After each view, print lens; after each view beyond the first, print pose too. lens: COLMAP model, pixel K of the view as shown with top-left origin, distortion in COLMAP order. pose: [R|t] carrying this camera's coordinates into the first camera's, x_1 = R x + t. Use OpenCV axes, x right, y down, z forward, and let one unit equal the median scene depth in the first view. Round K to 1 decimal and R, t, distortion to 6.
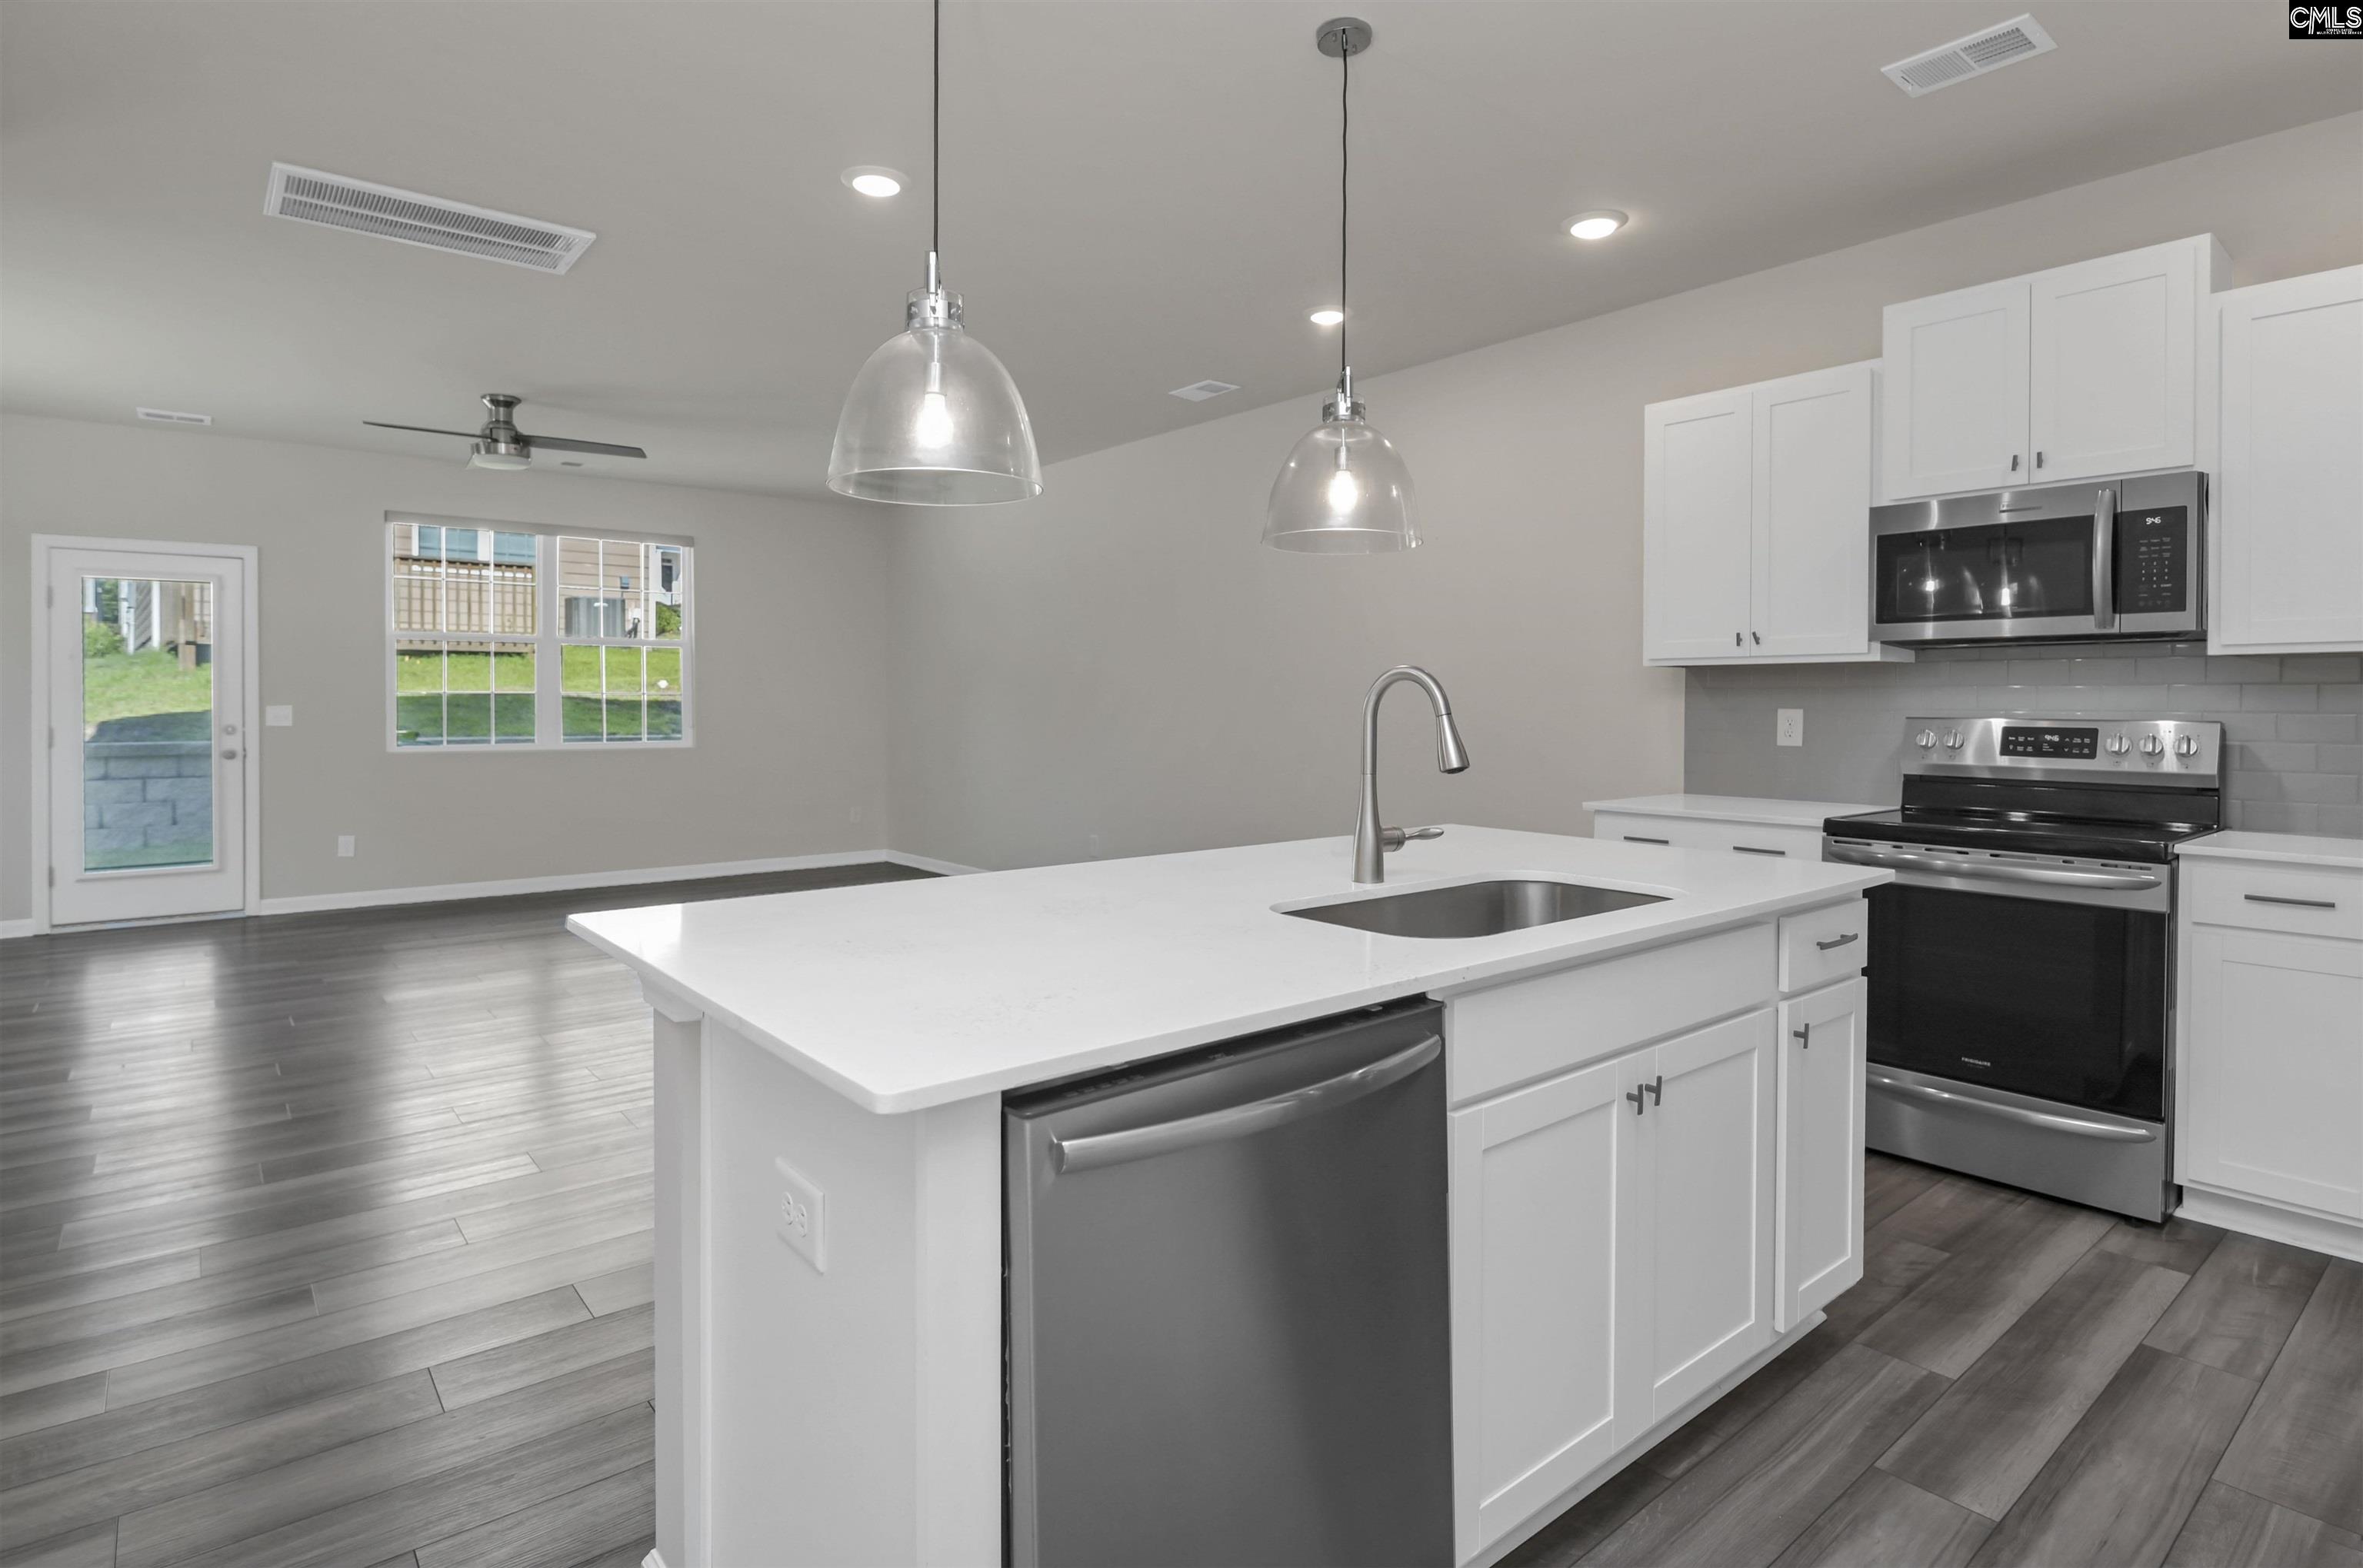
lens RADIAL K [[1196.3, 0, 1130.9], [0, 1196.3, 689.9], [0, 0, 1]] dist [-0.022418, -0.000531]
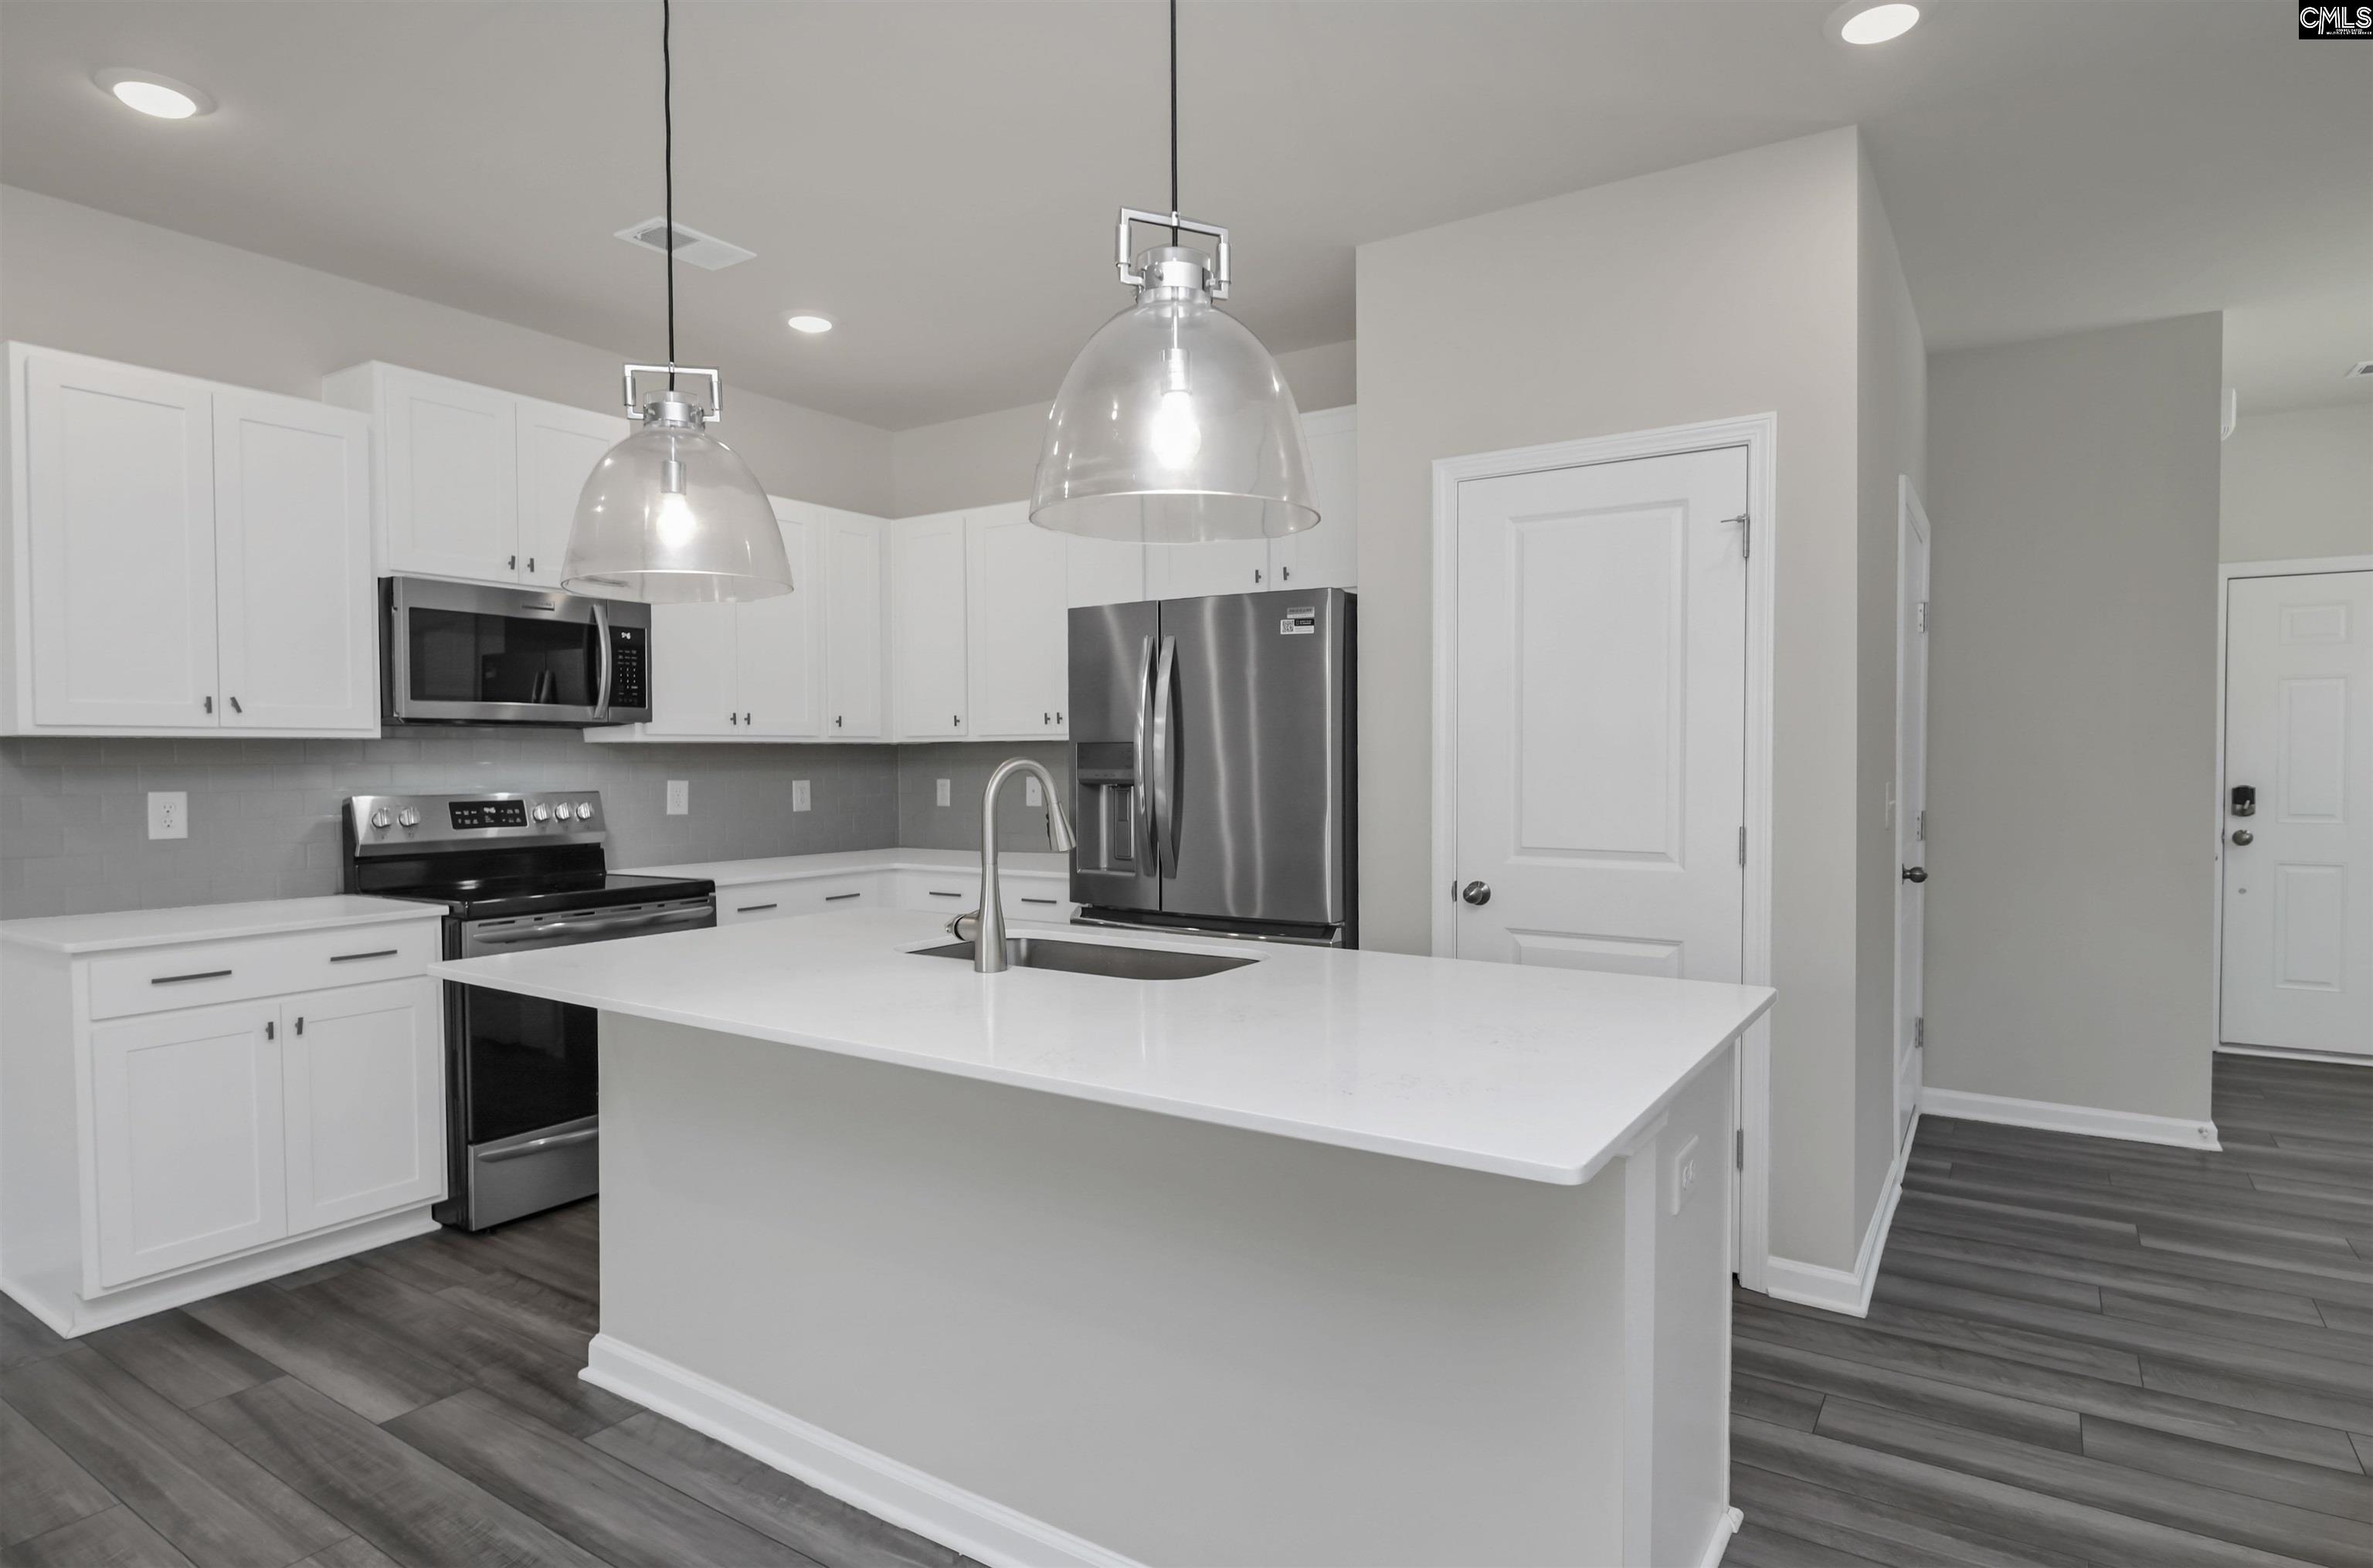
lens RADIAL K [[1256.8, 0, 1236.2], [0, 1256.8, 773.1], [0, 0, 1]] dist [-0.004706, -0.001188]
pose [[-0.329247, -0.003297, 0.944238, -0.597168], [0.004242, 0.999979, 0.004971, 0.002493], [-0.944234, 0.005642, -0.329226, 0.747774]]
